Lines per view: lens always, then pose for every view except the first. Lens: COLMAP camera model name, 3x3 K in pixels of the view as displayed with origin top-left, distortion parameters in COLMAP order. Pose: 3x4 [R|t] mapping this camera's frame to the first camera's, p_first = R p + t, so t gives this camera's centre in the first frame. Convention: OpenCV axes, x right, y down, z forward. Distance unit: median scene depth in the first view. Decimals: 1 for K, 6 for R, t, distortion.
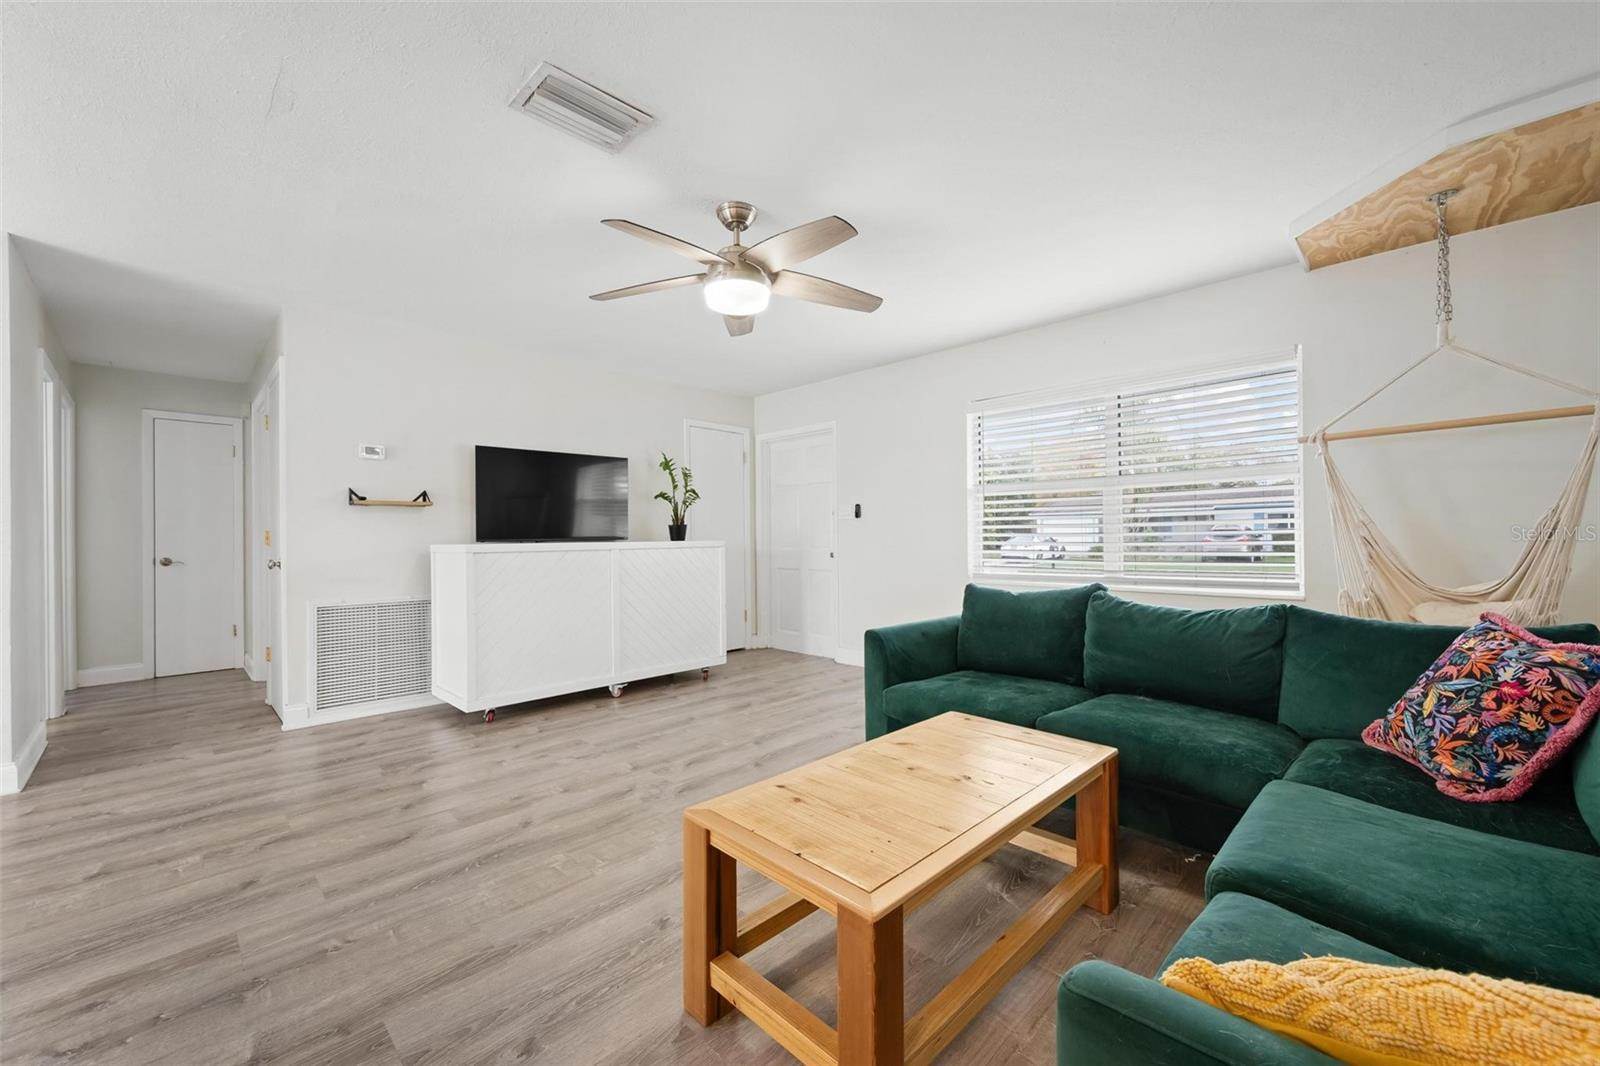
lens RADIAL K [[636.2, 0, 799.0], [0, 636.2, 524.7], [0, 0, 1]] dist [0.004123, 0.000733]
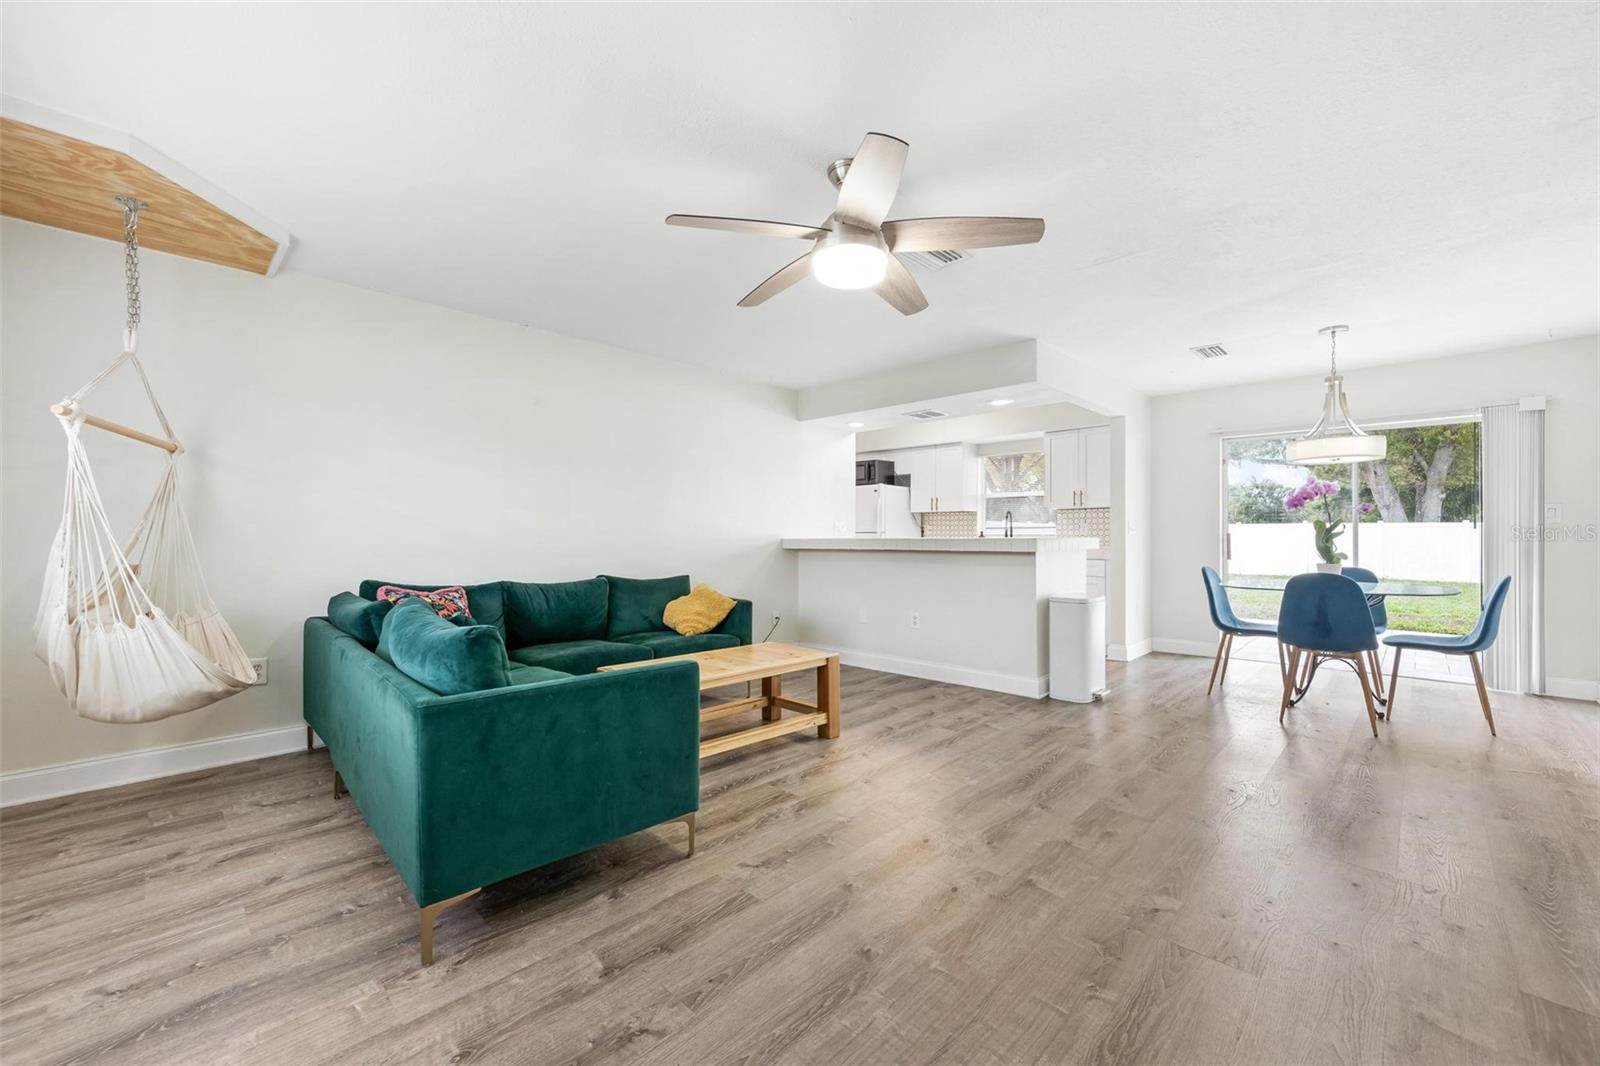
lens RADIAL K [[636.2, 0, 800.1], [0, 636.2, 532.2], [0, 0, 1]] dist [0.004123, 0.000733]
pose [[-0.999940, 0.010040, -0.004344, -0.018510], [0.010153, 0.999586, -0.026916, 0.032342], [0.004072, -0.026959, -0.999628, 1.977192]]
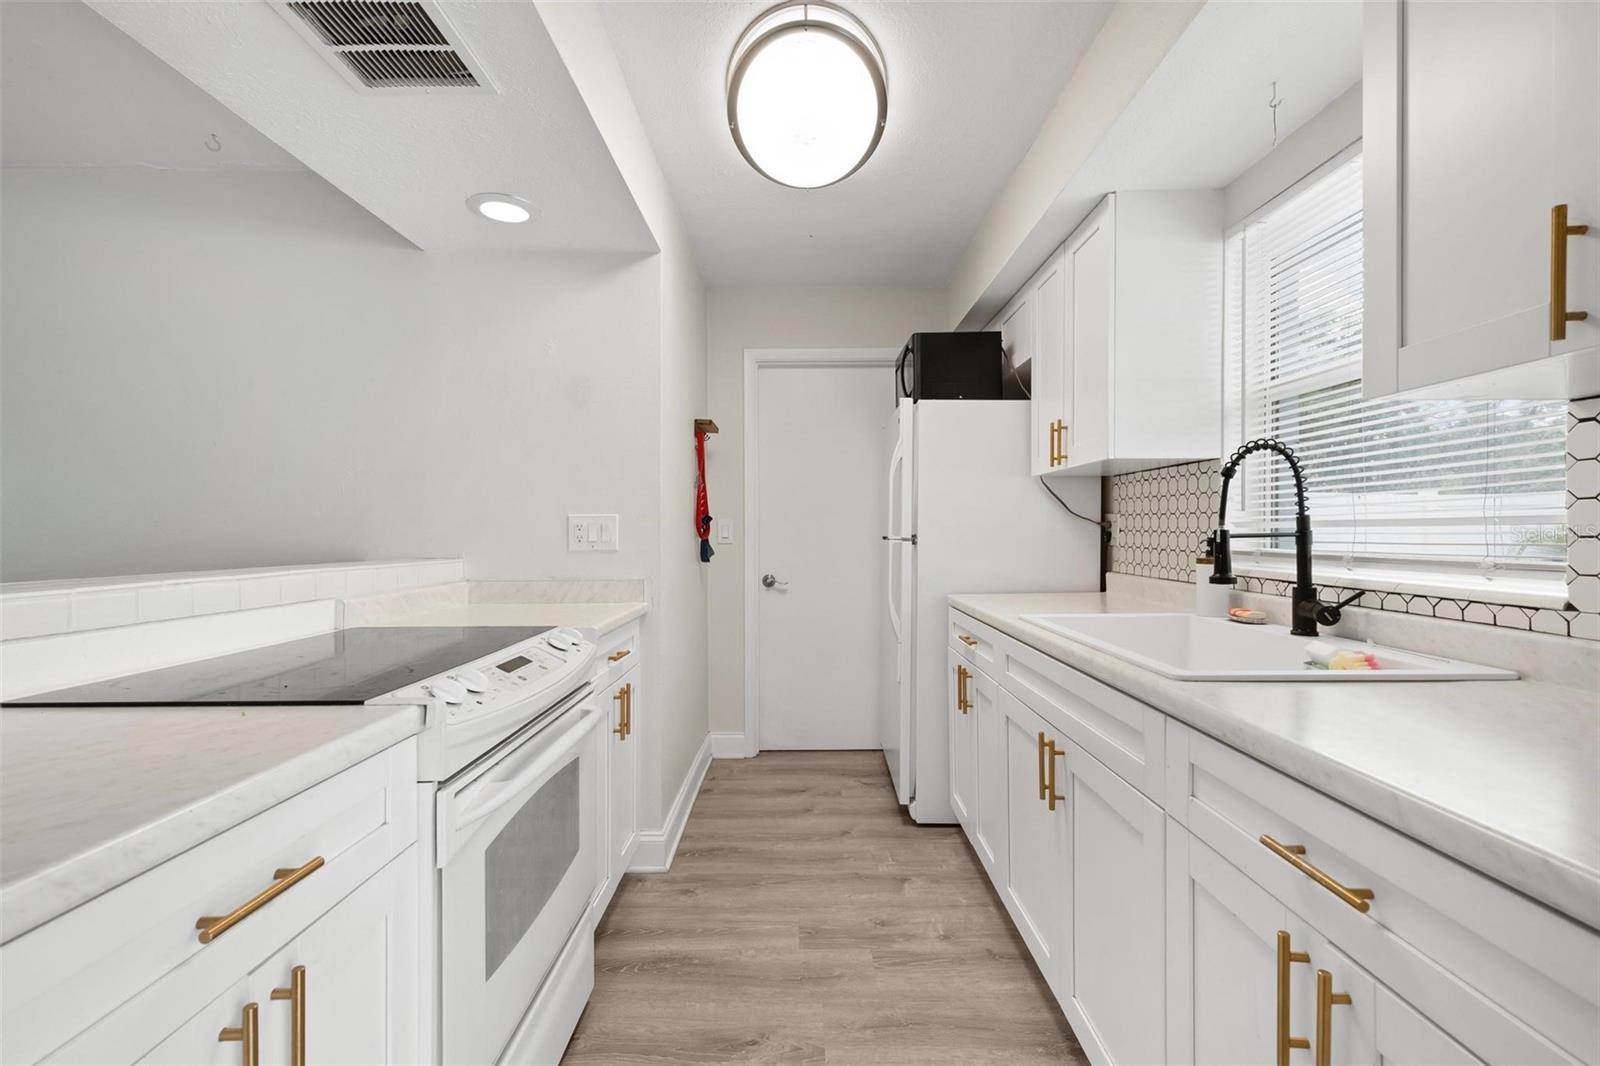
lens RADIAL K [[716.1, 0, 796.2], [0, 716.1, 529.8], [0, 0, 1]] dist [0.004900, -0.001964]
pose [[-0.703682, 0.014463, 0.710368, -1.082455], [-0.005173, 0.999662, -0.025478, -0.028092], [-0.710497, -0.021603, -0.703369, -0.021284]]
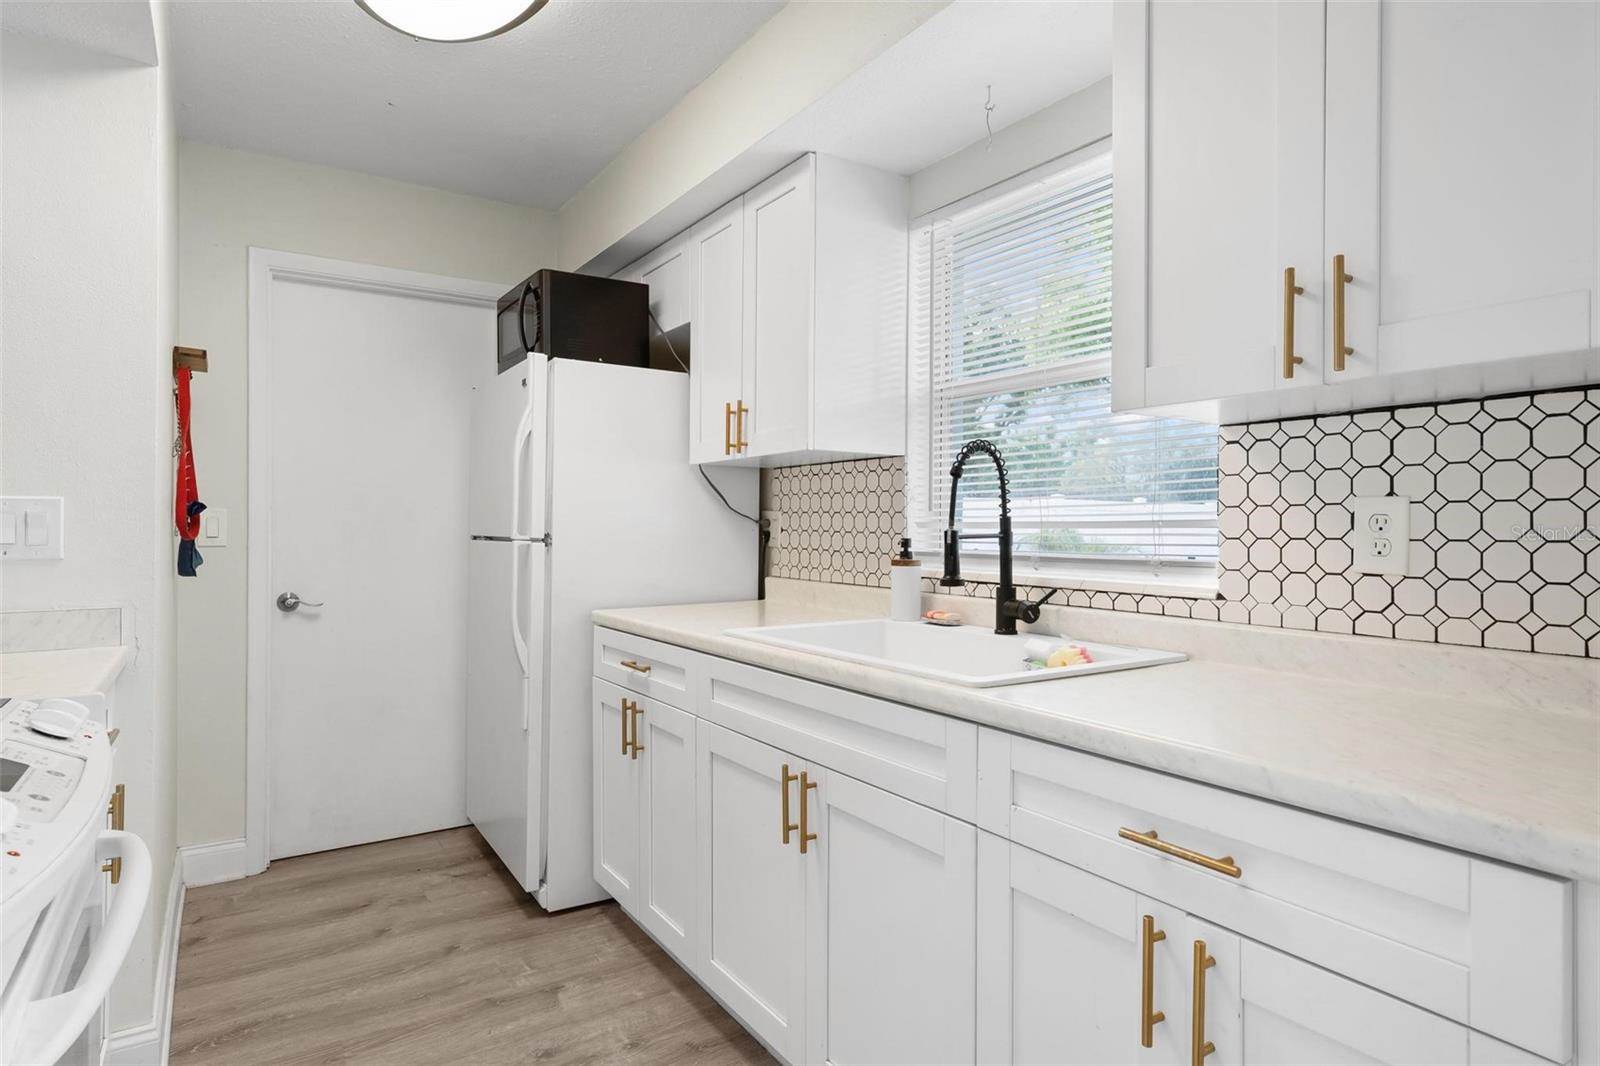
lens RADIAL K [[898.1, 0, 804.9], [0, 898.1, 526.4], [0, 0, 1]] dist [0.014727, 0.001033]
pose [[-0.978972, 0.007375, 0.203859, -0.935925], [0.002037, 0.999650, -0.026382, -0.029681], [-0.203982, -0.025412, -0.978645, 0.046375]]
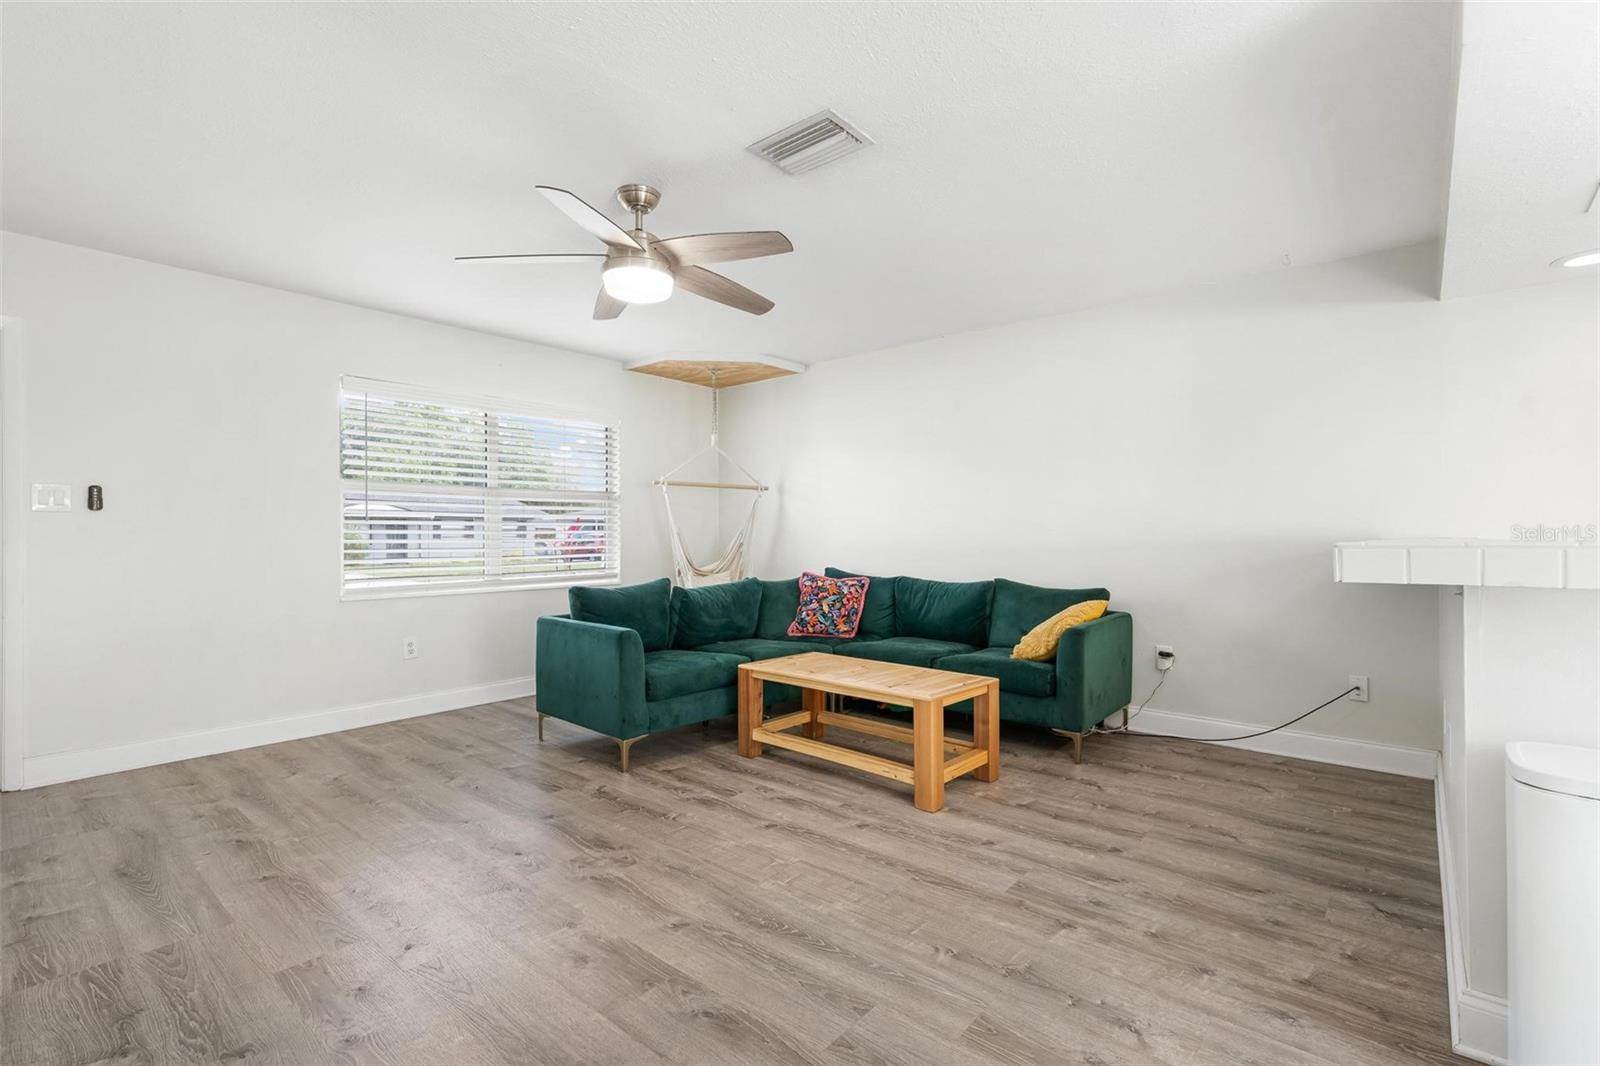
lens RADIAL K [[716.1, 0, 803.8], [0, 716.1, 545.0], [0, 0, 1]] dist [0.004900, -0.001964]
pose [[-0.078280, -0.004006, 0.996923, -1.215592], [-0.017322, 0.999846, 0.002657, 0.016112], [-0.996781, -0.017060, -0.078338, 0.881571]]
